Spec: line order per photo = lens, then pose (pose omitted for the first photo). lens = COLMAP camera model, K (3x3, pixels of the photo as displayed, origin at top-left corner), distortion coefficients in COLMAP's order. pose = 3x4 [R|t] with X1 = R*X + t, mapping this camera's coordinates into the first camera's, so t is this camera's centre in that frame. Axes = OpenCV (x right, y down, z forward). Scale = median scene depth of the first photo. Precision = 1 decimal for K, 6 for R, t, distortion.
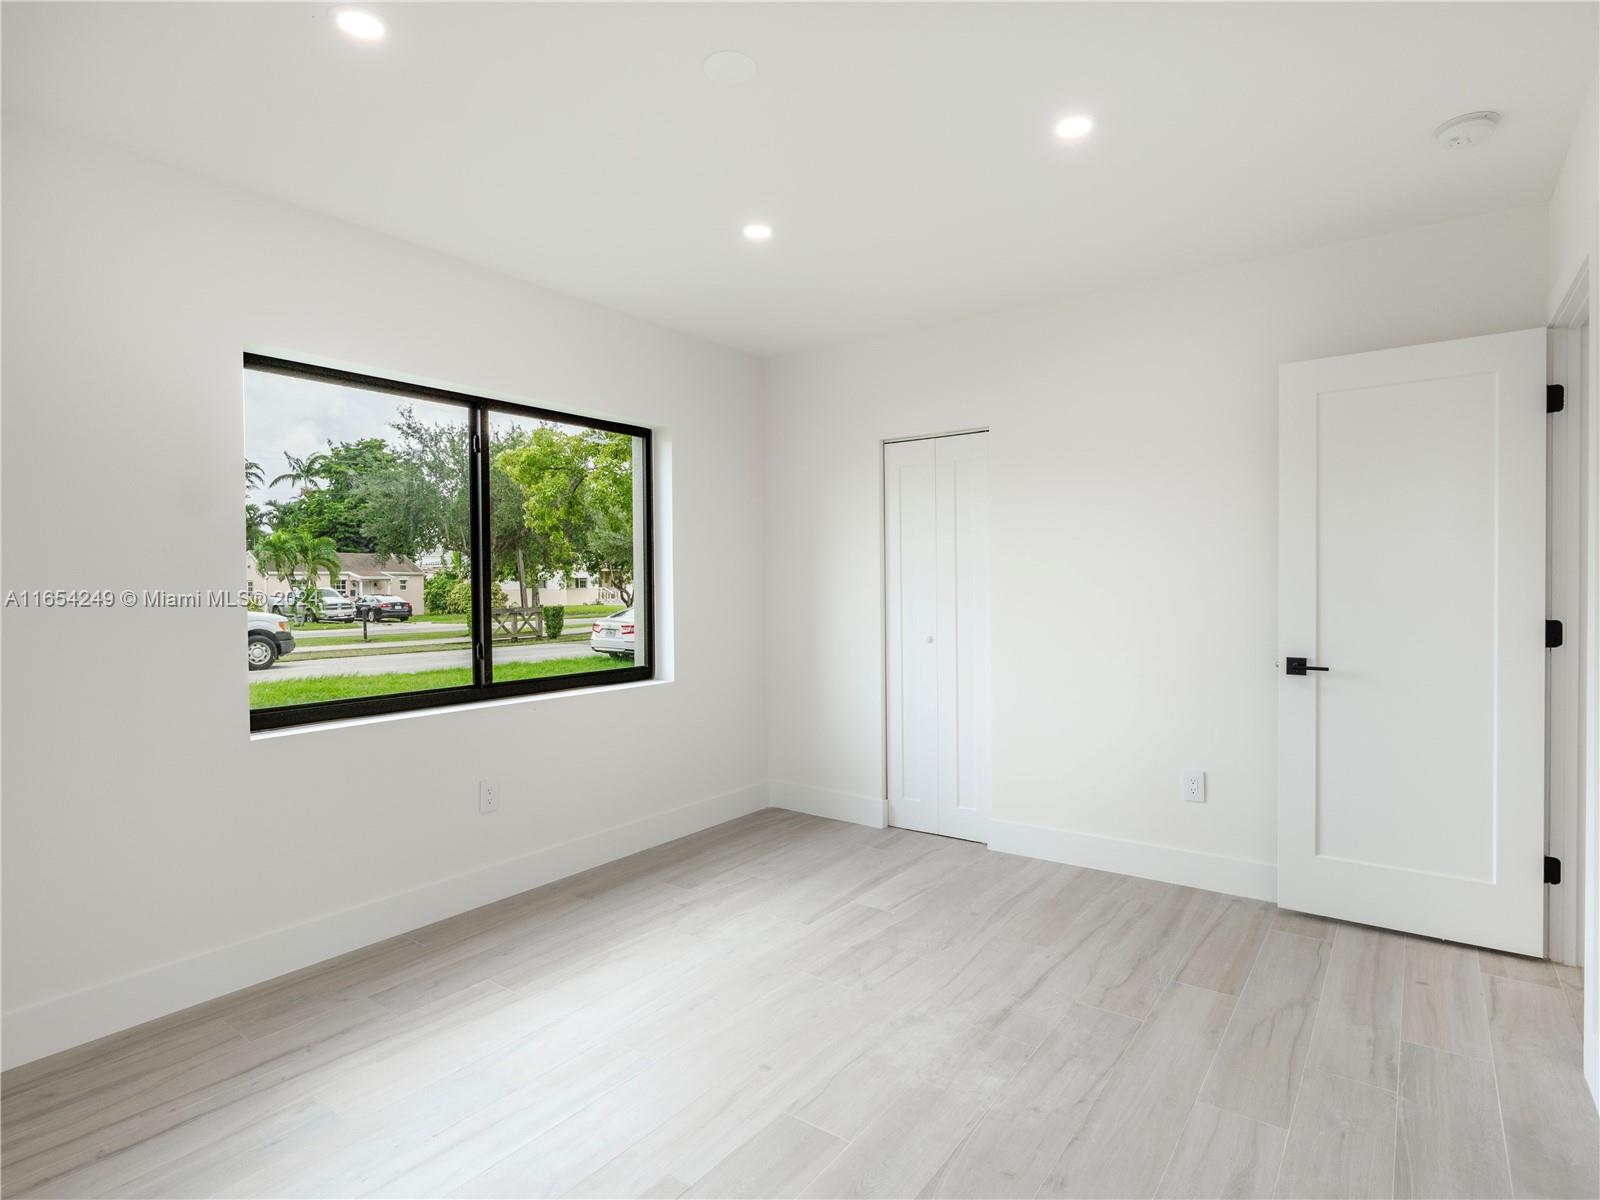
lens RADIAL K [[842.9, 0, 806.8], [0, 842.9, 598.7], [0, 0, 1]] dist [-0.002171, -0.000250]
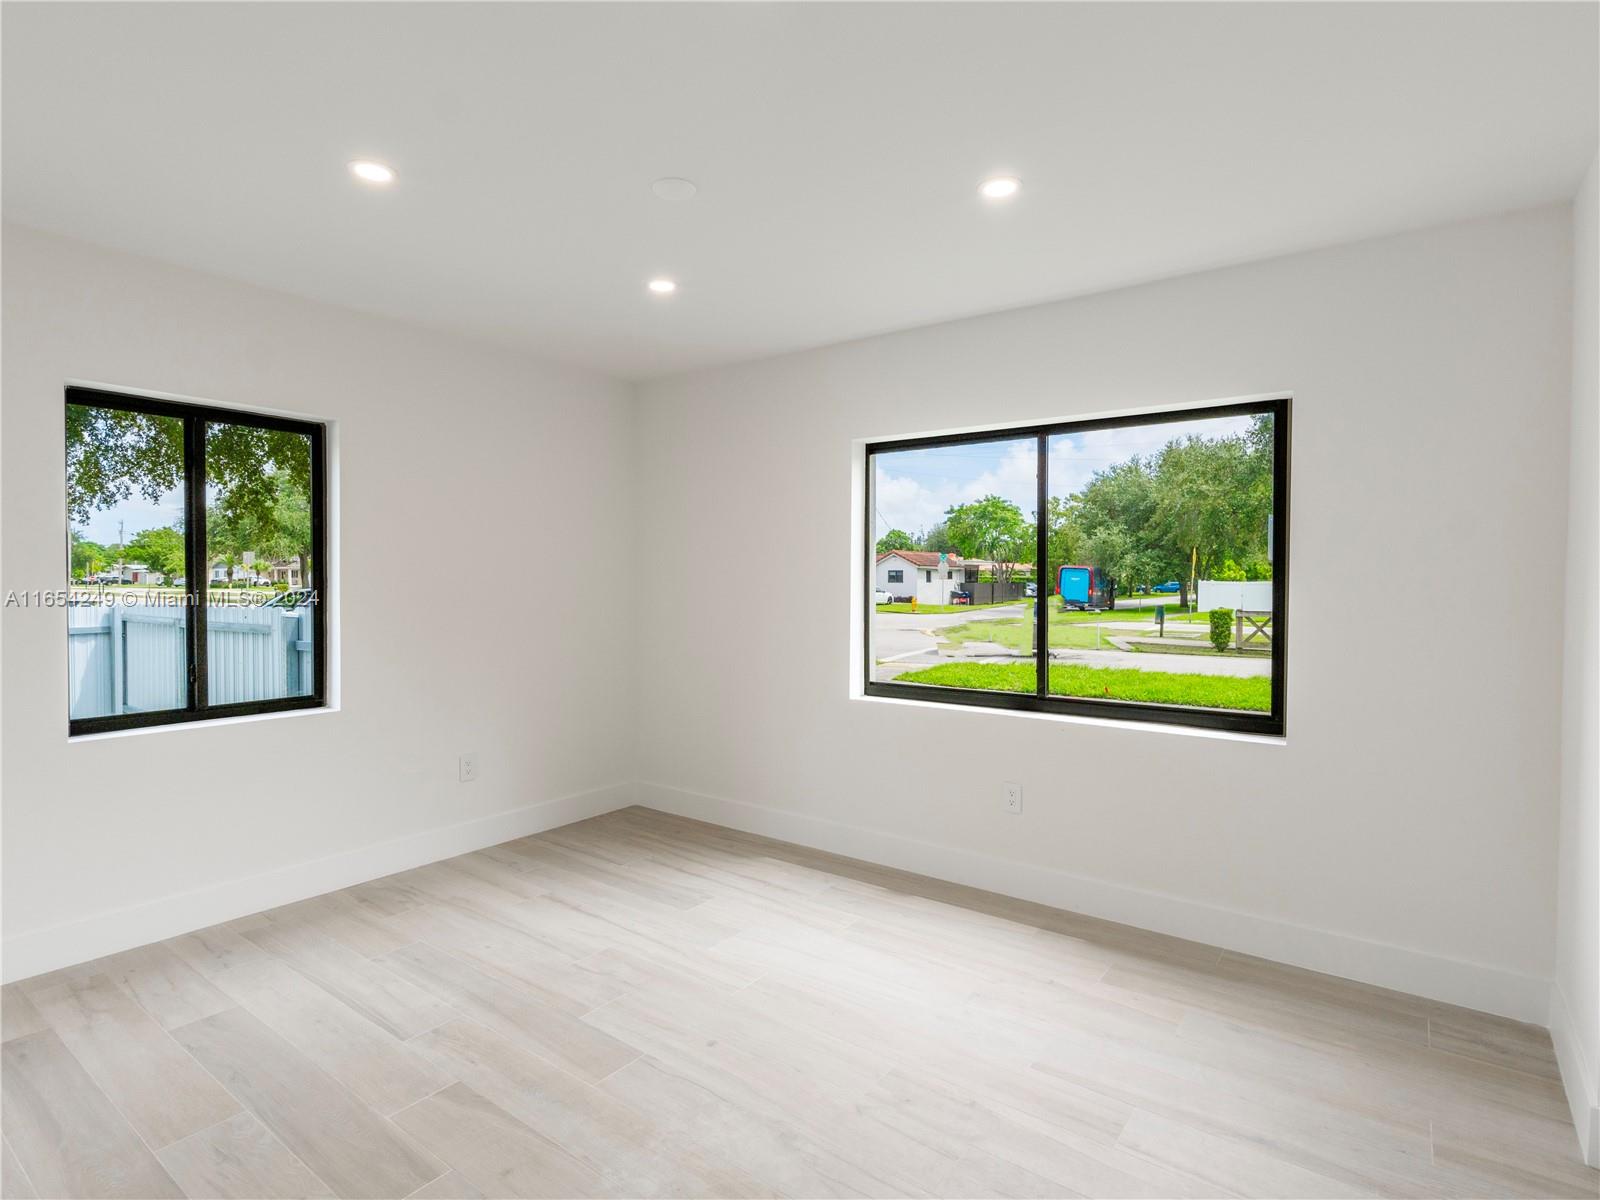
lens RADIAL K [[830.2, 0, 799.2], [0, 830.2, 595.2], [0, 0, 1]] dist [-0.007306, 0.002090]
pose [[-0.002654, 0.034113, -0.999414, 0.702793], [-0.023412, 0.999142, 0.034166, -0.057644], [0.999722, 0.023488, -0.001853, 0.746866]]
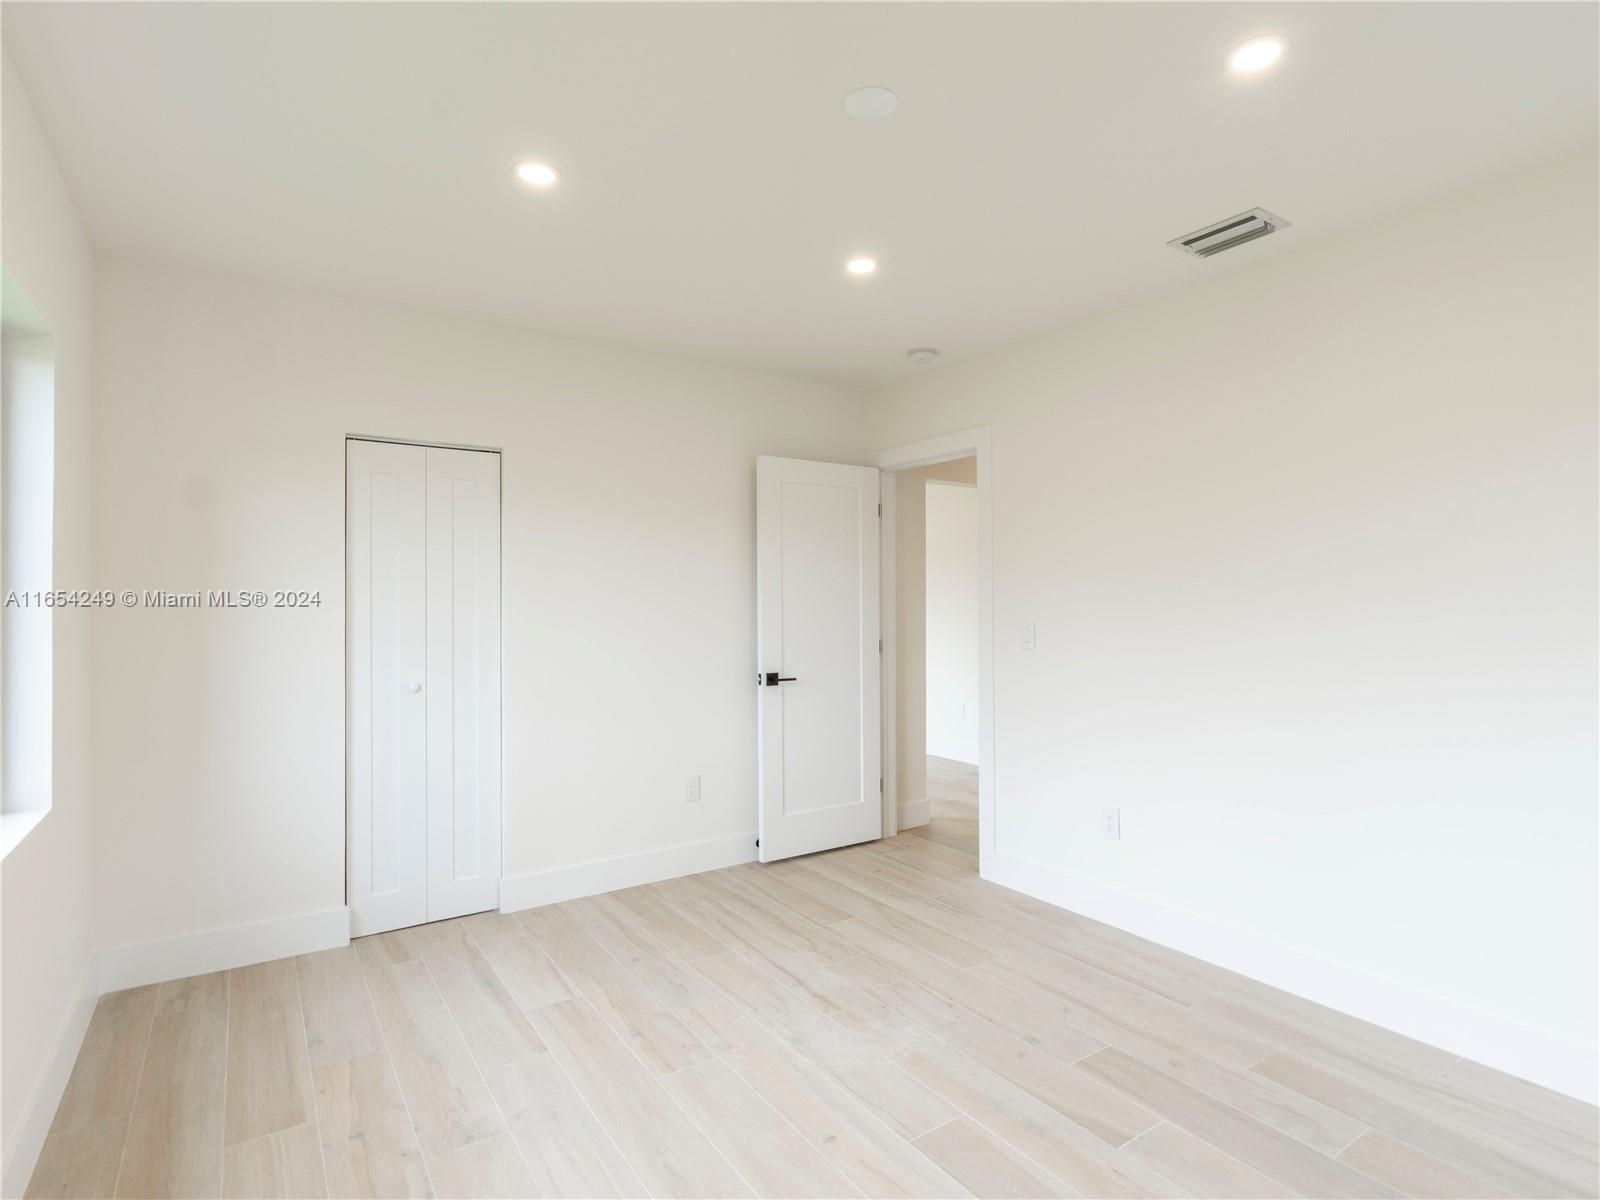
lens RADIAL K [[830.2, 0, 799.2], [0, 830.2, 595.2], [0, 0, 1]] dist [-0.007306, 0.002090]
pose [[0.333389, 0.018882, 0.942600, -0.641017], [0.016993, 0.999517, -0.026032, -0.020986], [-0.942636, 0.024697, 0.332907, 0.478587]]
